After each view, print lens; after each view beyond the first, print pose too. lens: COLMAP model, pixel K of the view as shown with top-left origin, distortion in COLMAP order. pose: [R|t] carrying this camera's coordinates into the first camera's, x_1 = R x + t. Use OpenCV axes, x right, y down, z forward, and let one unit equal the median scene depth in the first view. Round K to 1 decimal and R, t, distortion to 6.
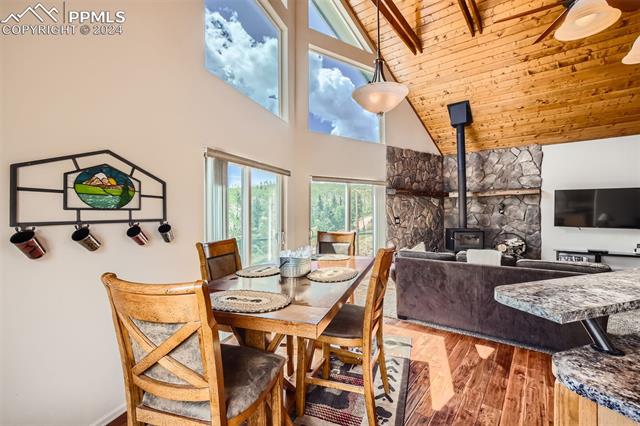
lens RADIAL K [[294.6, 0, 325.0], [0, 294.6, 213.1], [0, 0, 1]] dist [-0.000830, 0.001970]
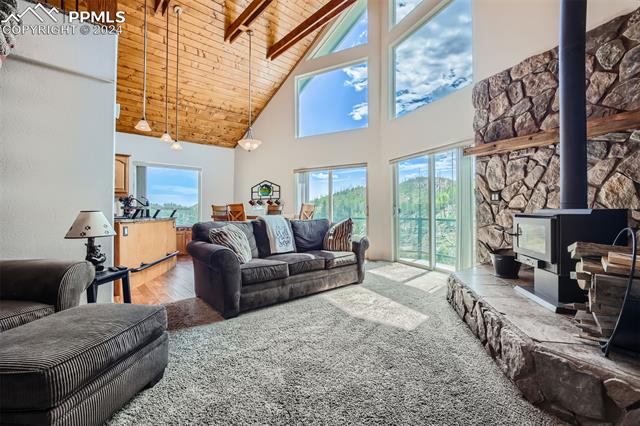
lens RADIAL K [[279.9, 0, 315.7], [0, 279.9, 210.8], [0, 0, 1]] dist [-0.015464, 0.003822]
pose [[-0.195933, 0.003641, -0.980611, 0.967988], [-0.004434, 0.999980, 0.004599, 0.058954], [0.980607, 0.005249, -0.195913, 0.836807]]
